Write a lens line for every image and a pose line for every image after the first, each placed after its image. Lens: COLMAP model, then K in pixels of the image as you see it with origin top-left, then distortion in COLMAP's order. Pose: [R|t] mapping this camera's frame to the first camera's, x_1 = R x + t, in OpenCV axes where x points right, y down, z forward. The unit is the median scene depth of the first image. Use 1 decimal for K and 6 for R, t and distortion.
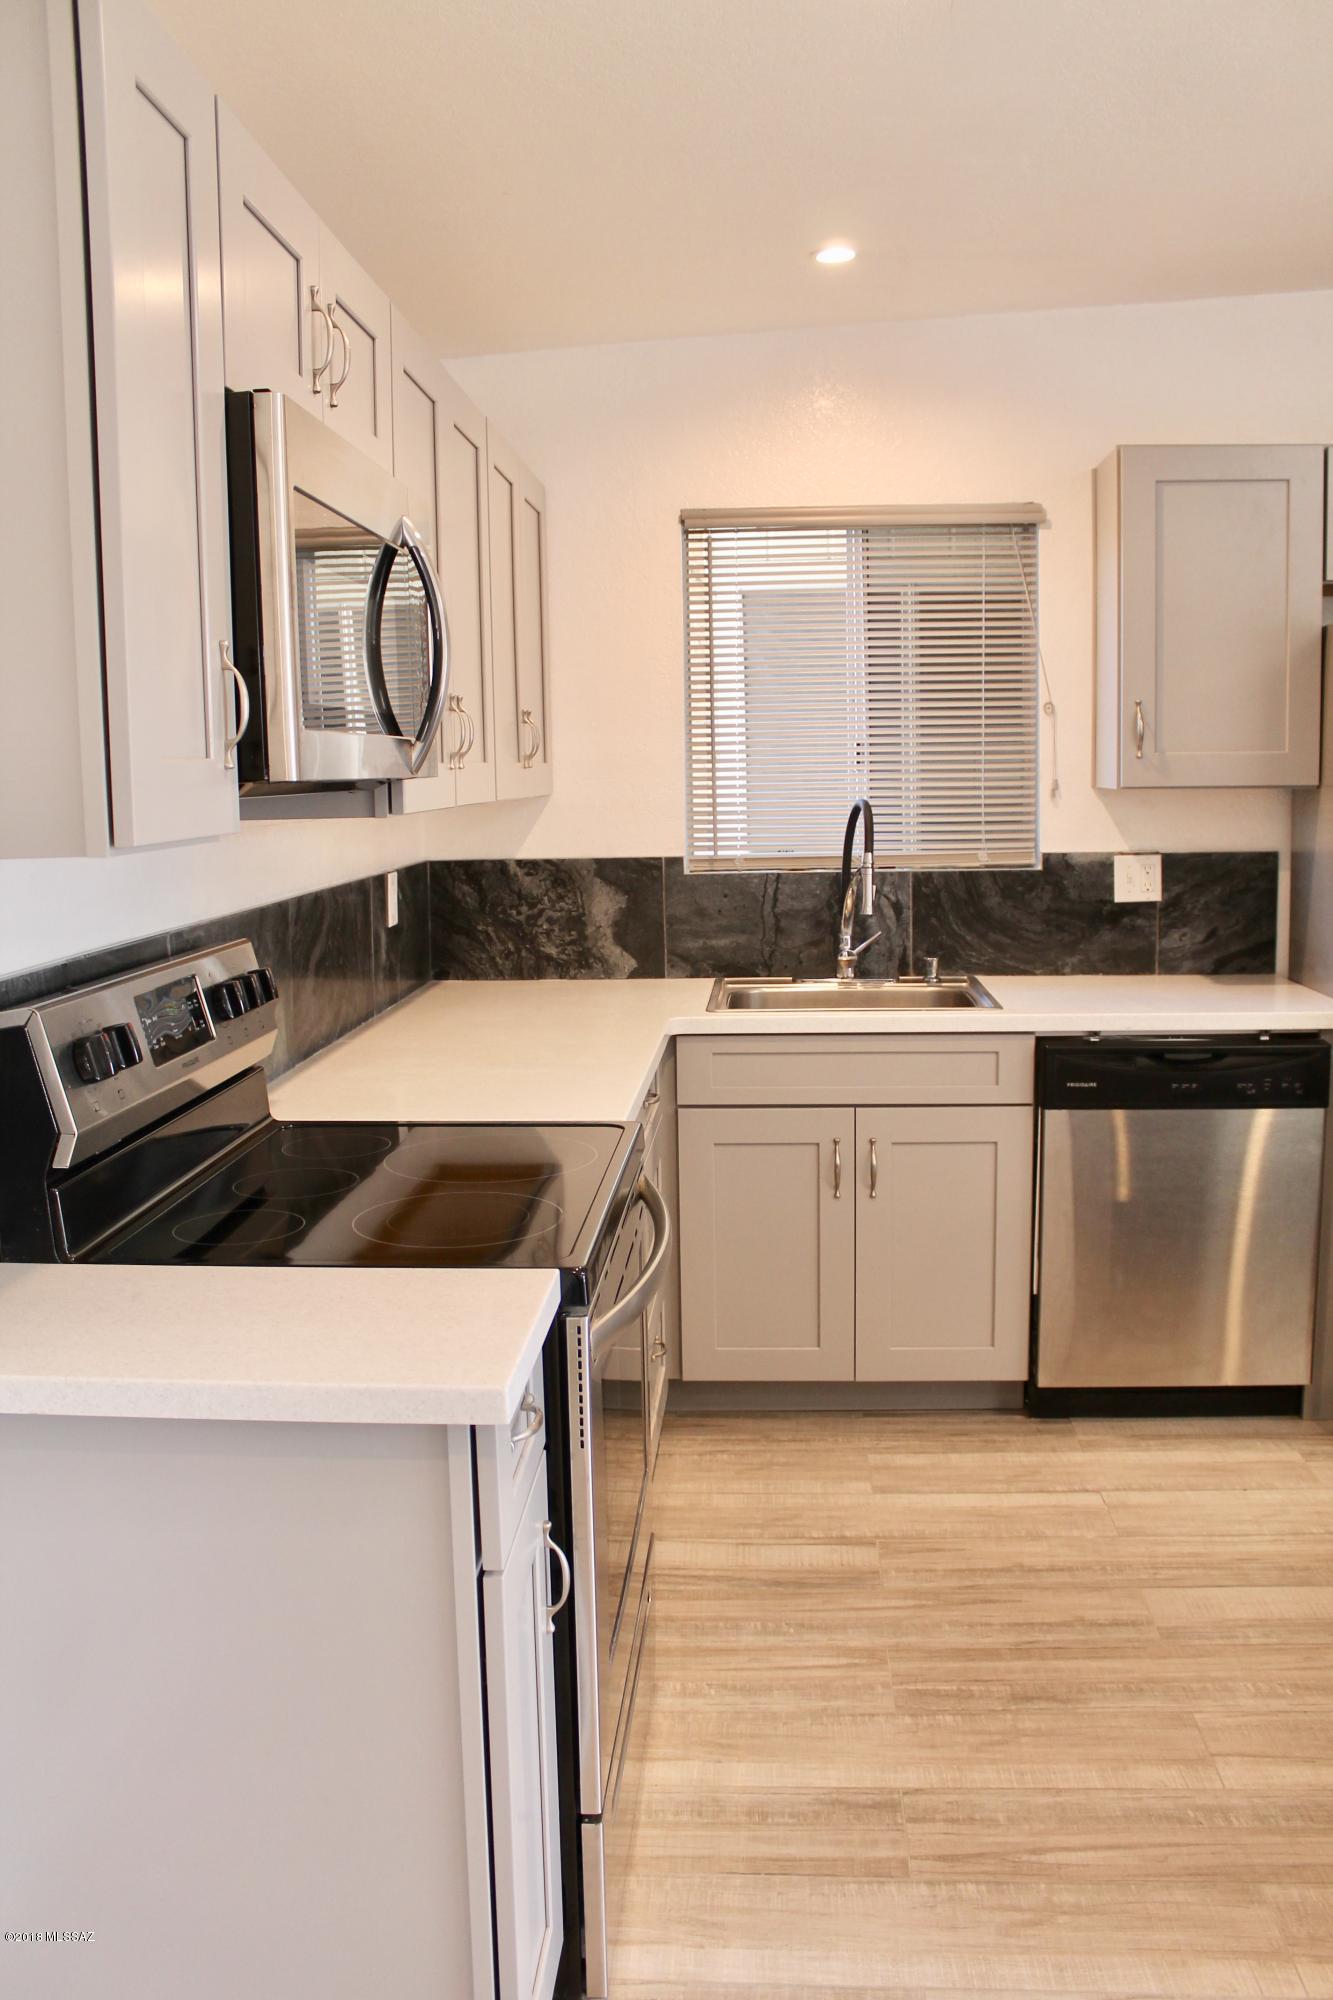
lens RADIAL K [[1683.1, 0, 663.9], [0, 1683.1, 989.9], [0, 0, 1]] dist [-0.164136, 0.141745]
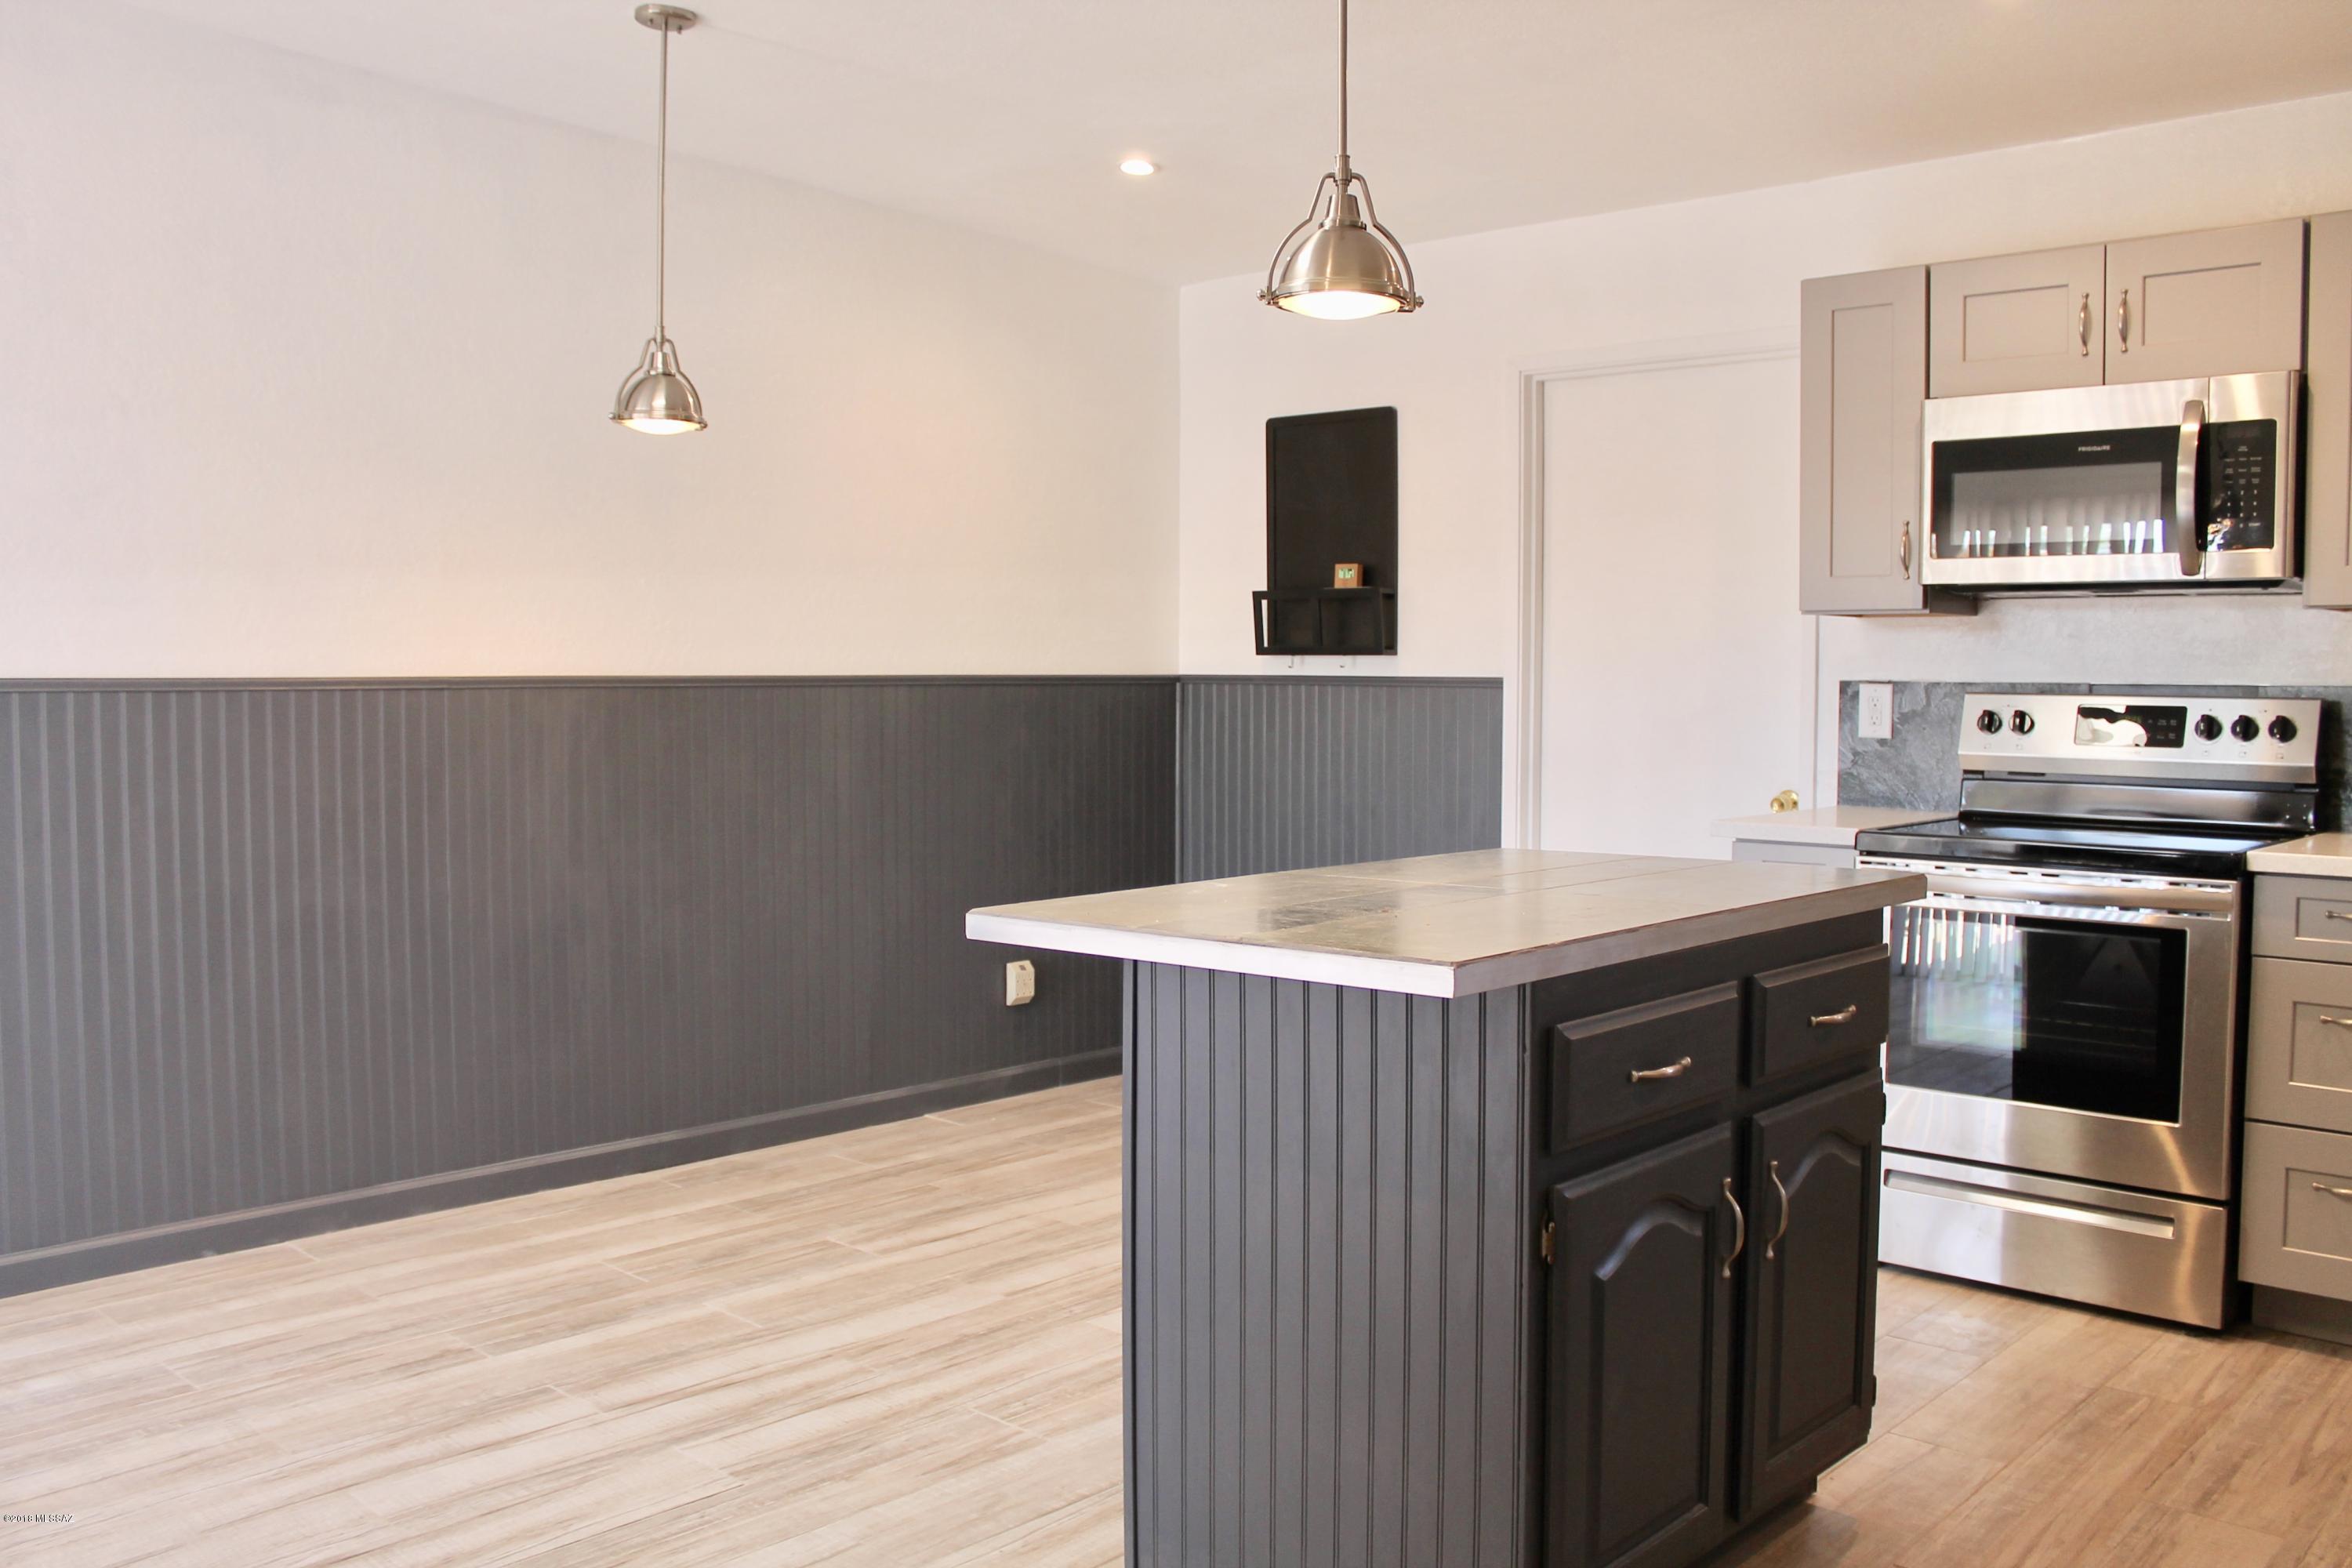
lens RADIAL K [[1979.3, 0, 1177.6], [0, 1979.3, 780.7], [0, 0, 1]] dist [-0.164136, 0.141745]
pose [[-0.632573, 0.059908, -0.772180, 1.078219], [-0.091946, 0.984145, 0.151675, -0.079075], [0.769024, 0.166945, -0.617035, 0.873508]]
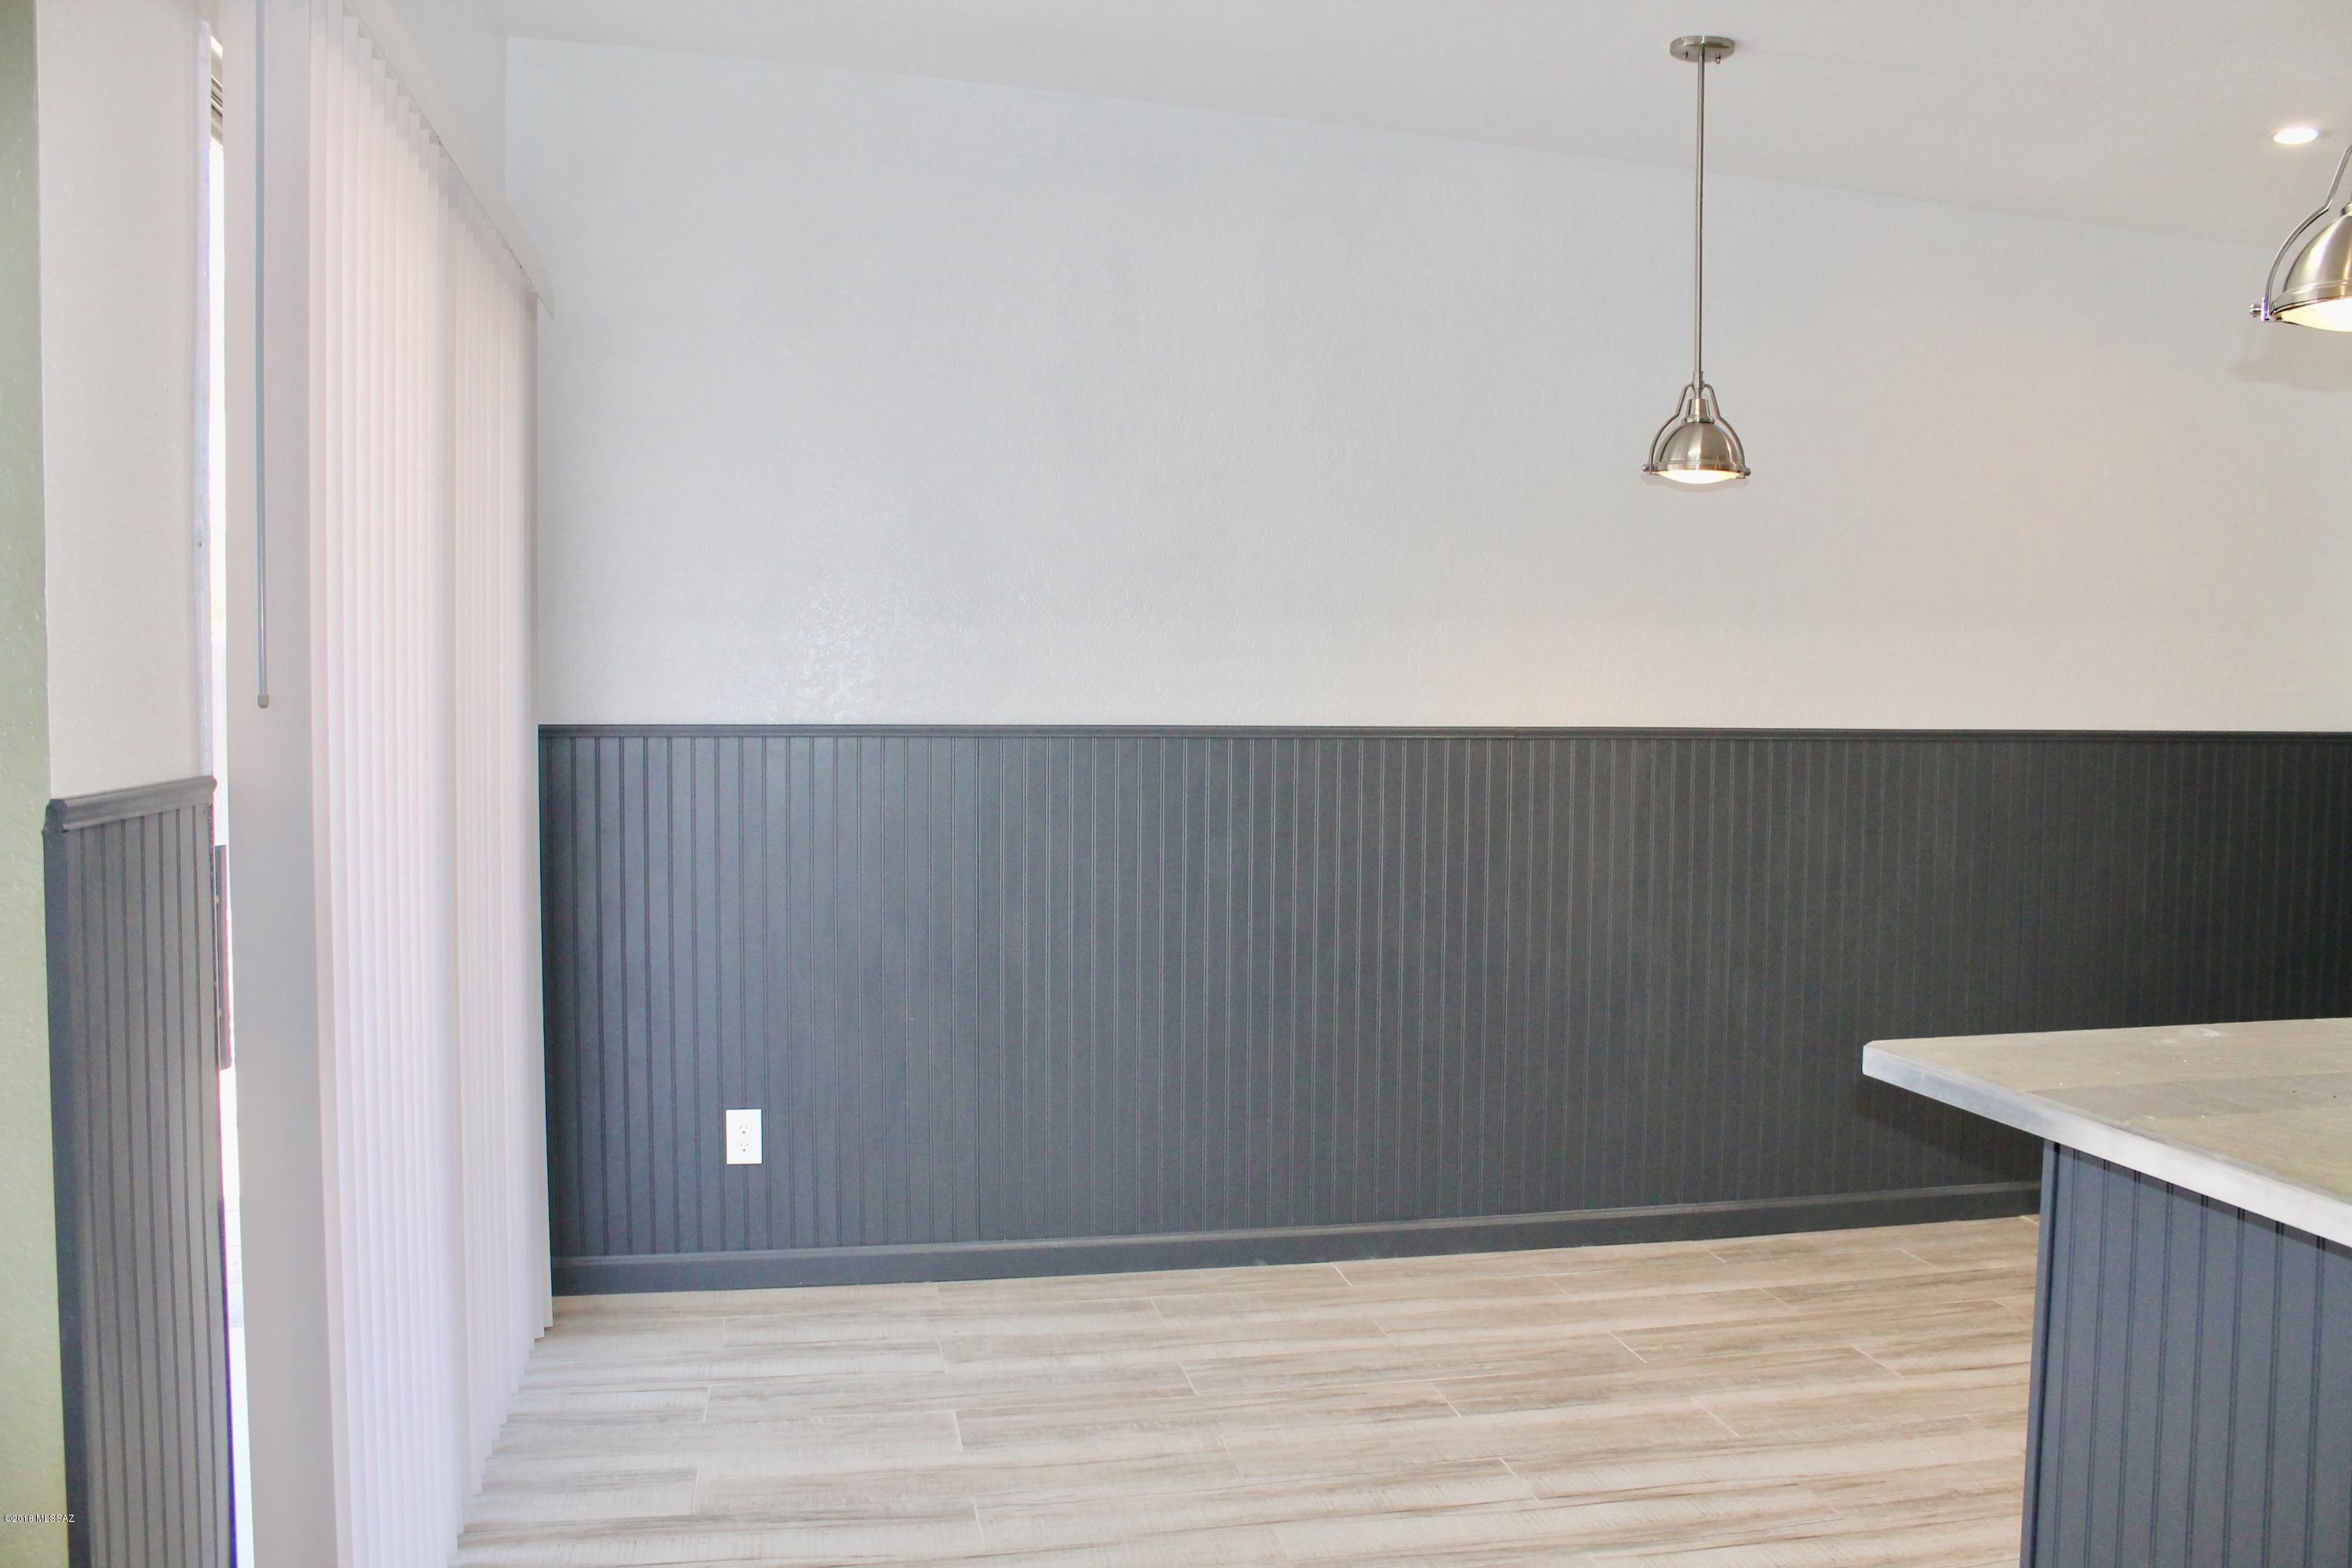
lens RADIAL K [[1979.3, 0, 1186.7], [0, 1979.3, 778.5], [0, 0, 1]] dist [-0.164136, 0.141745]
pose [[-0.965787, 0.023124, -0.258304, 0.946538], [-0.024806, 0.983213, 0.180768, -0.104954], [0.258148, 0.180991, -0.949000, 0.894990]]
